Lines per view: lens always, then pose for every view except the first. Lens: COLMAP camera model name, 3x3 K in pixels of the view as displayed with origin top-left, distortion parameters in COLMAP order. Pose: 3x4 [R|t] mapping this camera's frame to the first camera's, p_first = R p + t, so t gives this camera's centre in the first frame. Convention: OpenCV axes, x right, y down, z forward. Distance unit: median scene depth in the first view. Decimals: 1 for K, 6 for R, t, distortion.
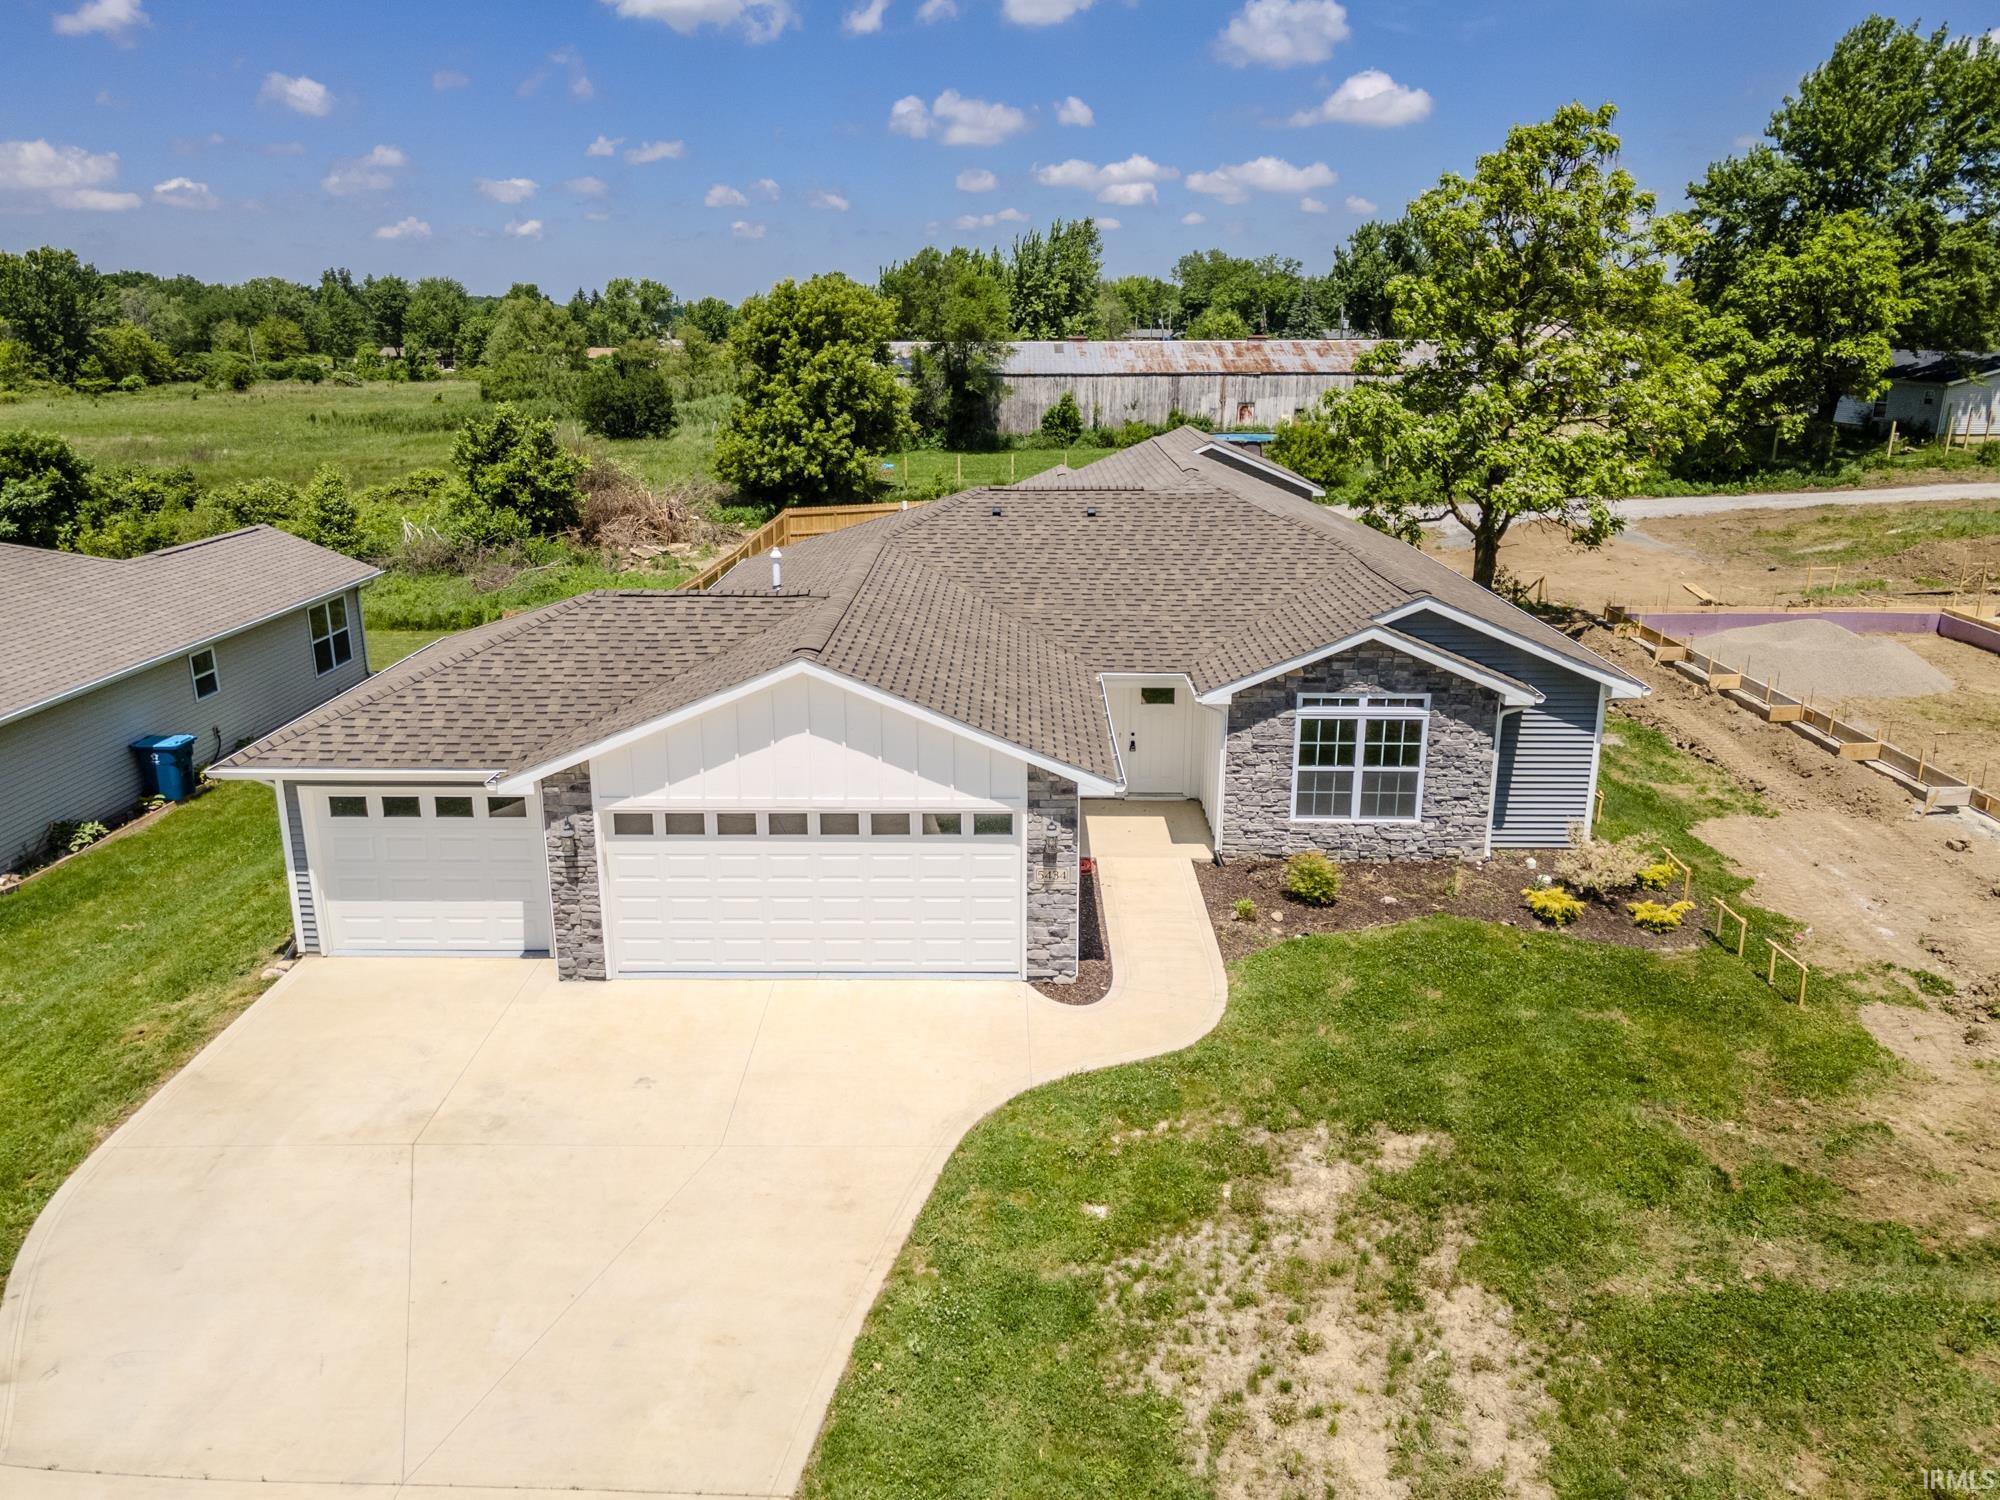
lens RADIAL K [[1441.4, 0, 997.9], [0, 1441.4, 751.9], [0, 0, 1]] dist [0.025508, 0.025283]
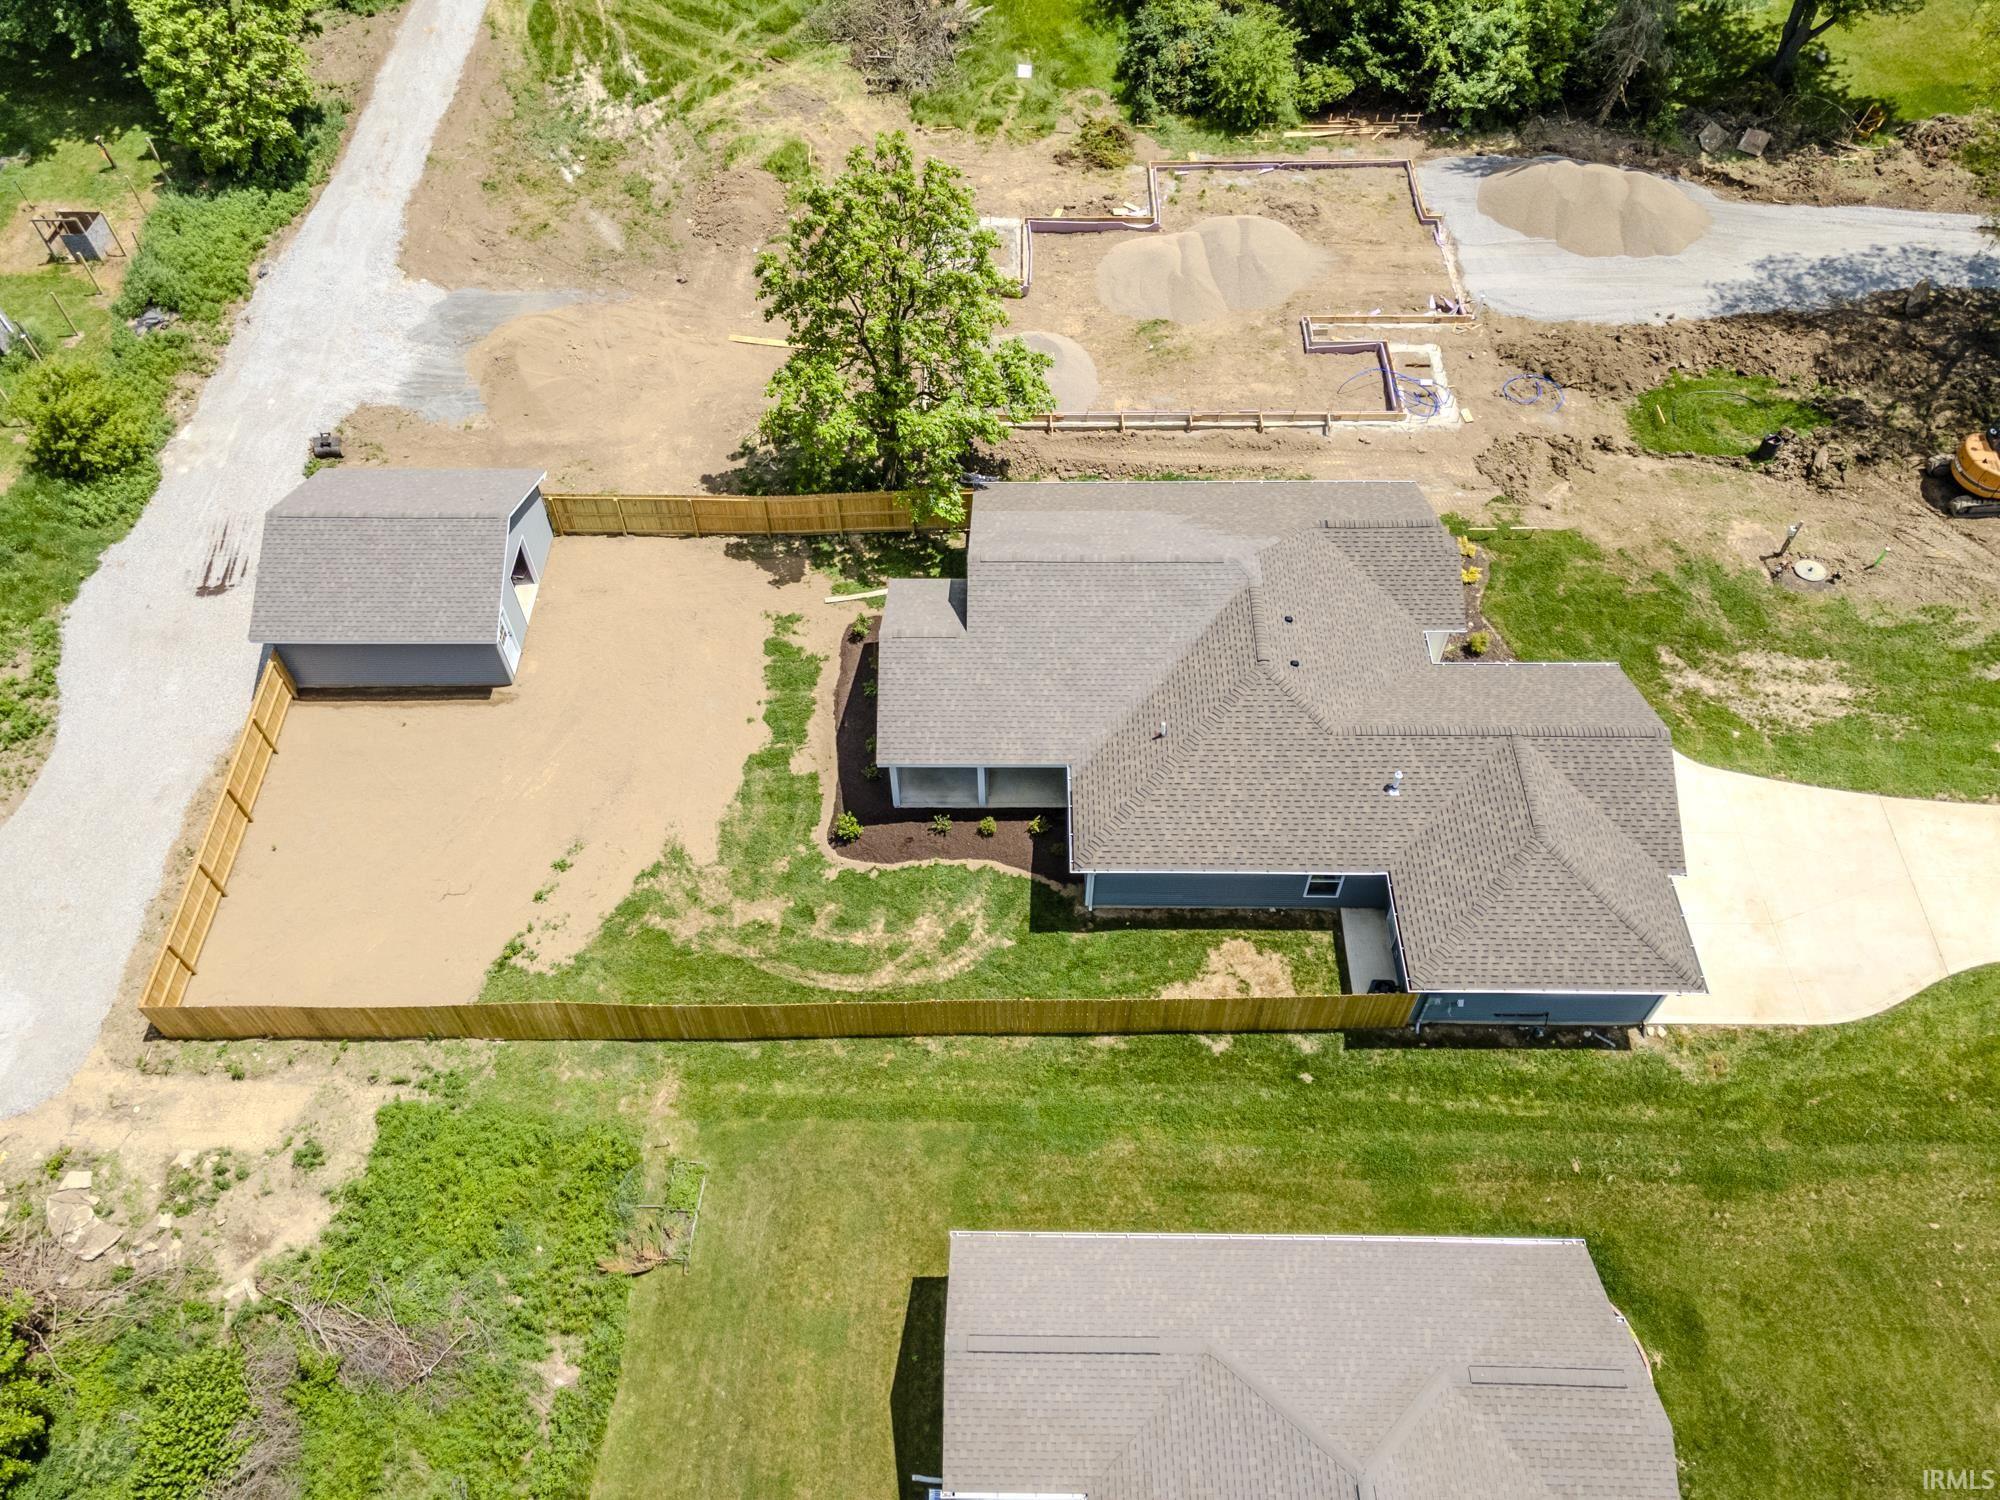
lens RADIAL K [[1441.4, 0, 997.9], [0, 1441.4, 751.9], [0, 0, 1]] dist [0.025508, 0.025283]
pose [[-0.009542, -0.798537, 0.601870, -1.231564], [0.297892, 0.572299, 0.764025, -1.708617], [-0.954552, 0.186583, 0.232416, 1.162770]]
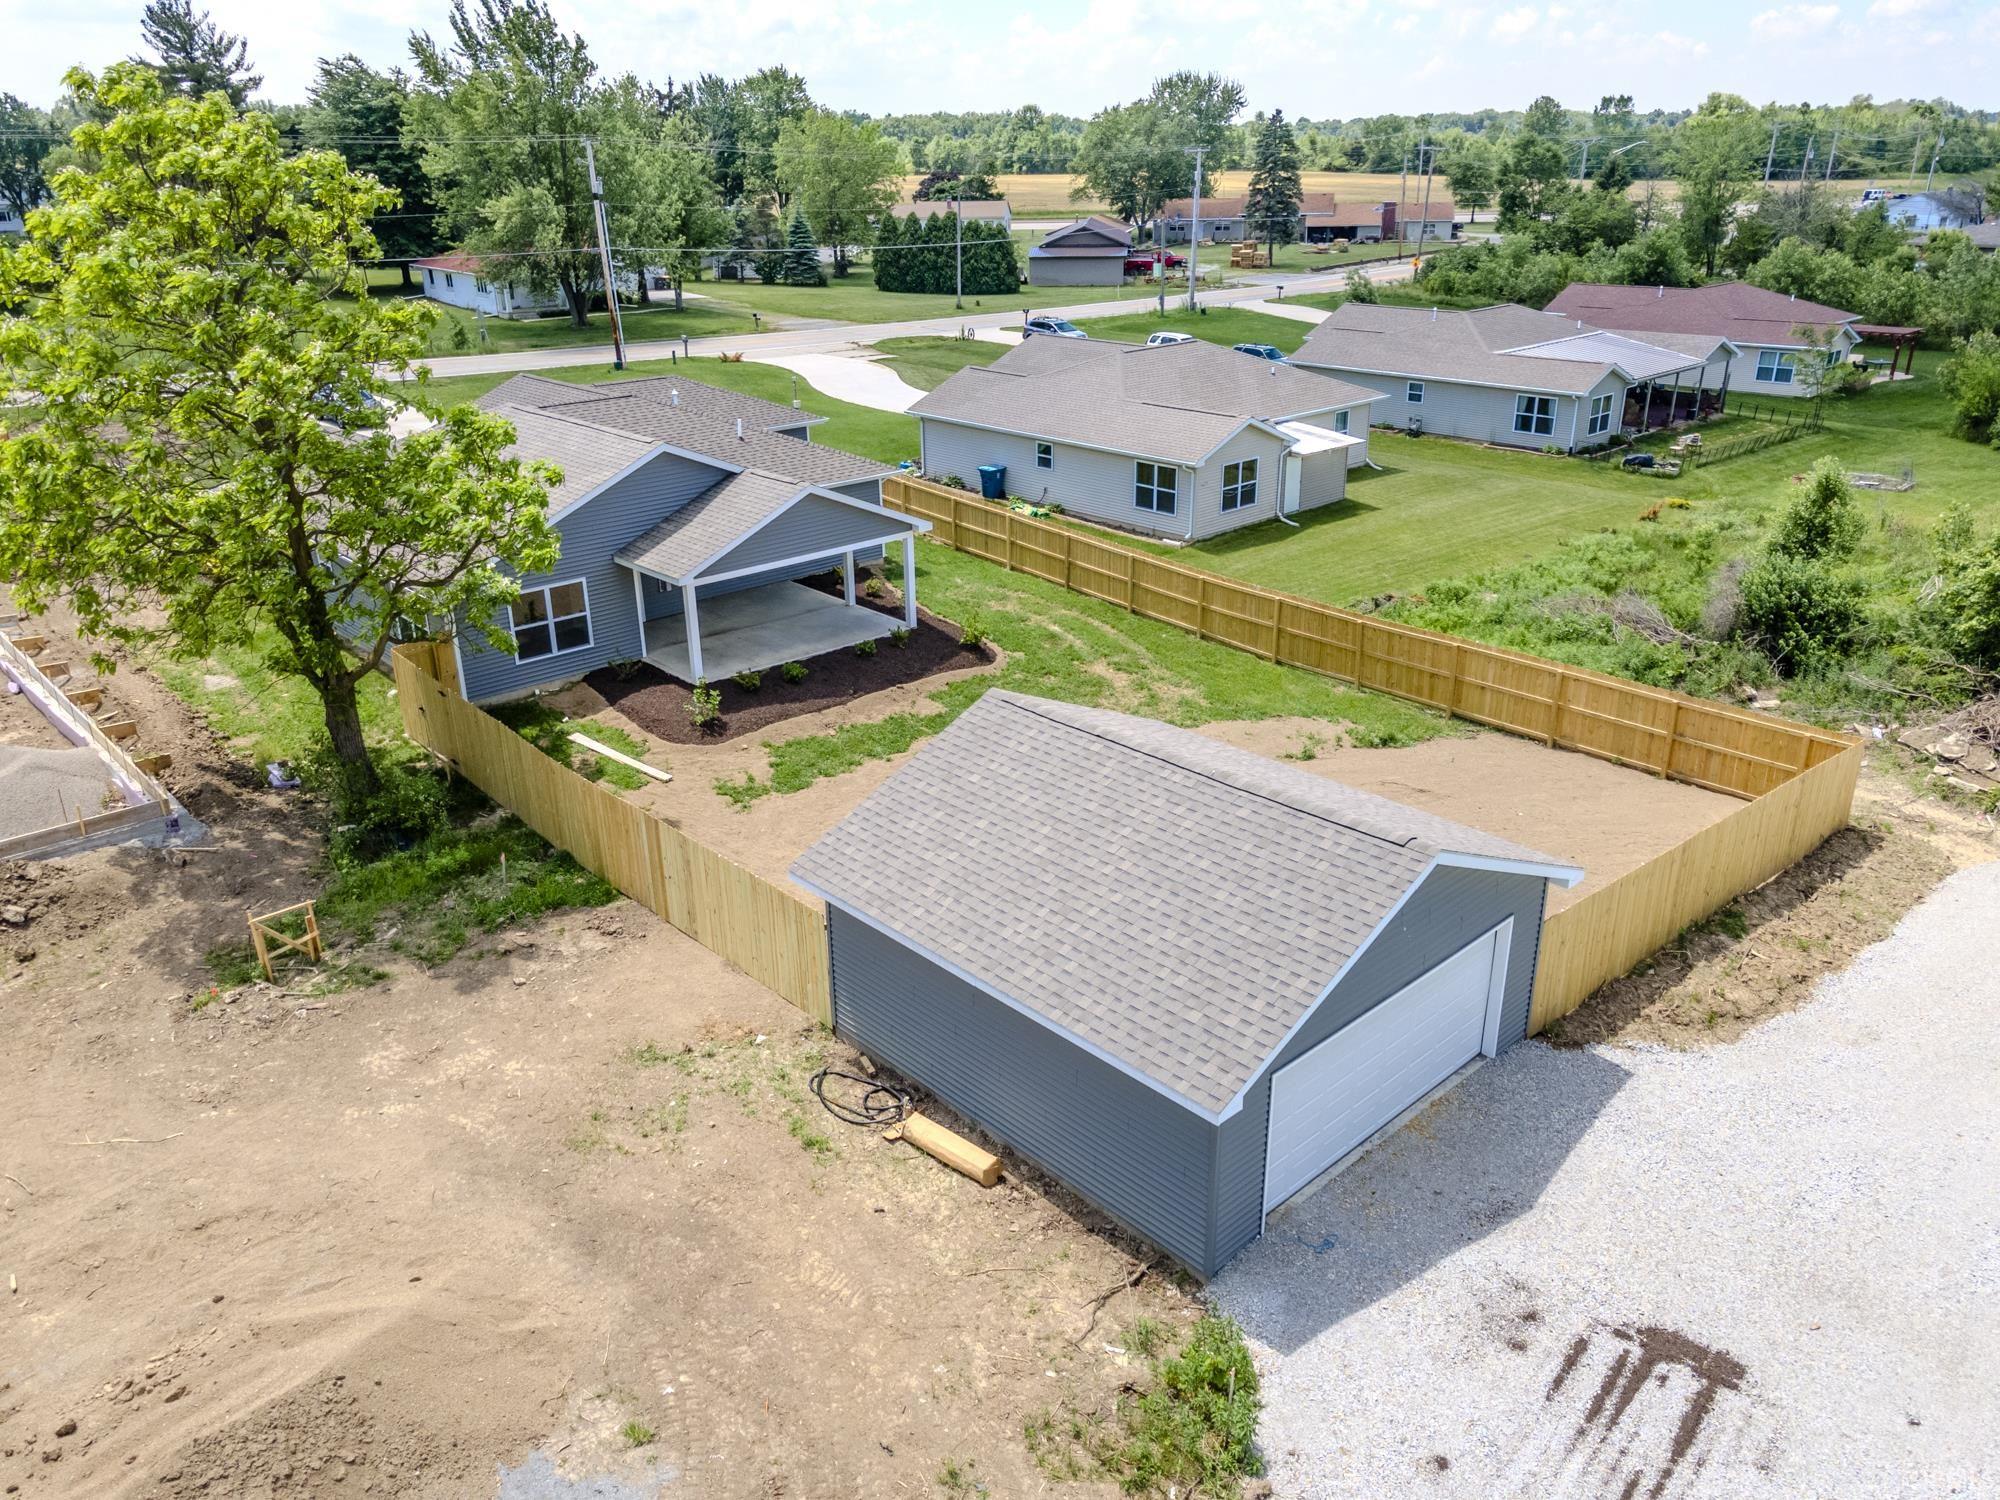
lens RADIAL K [[1441.4, 0, 997.9], [0, 1441.4, 751.9], [0, 0, 1]] dist [0.025508, 0.025283]
pose [[-0.722162, 0.269422, -0.637098, 1.011351], [-0.189487, 0.808747, 0.556797, -1.020495], [0.665265, 0.522819, -0.532994, 2.861800]]
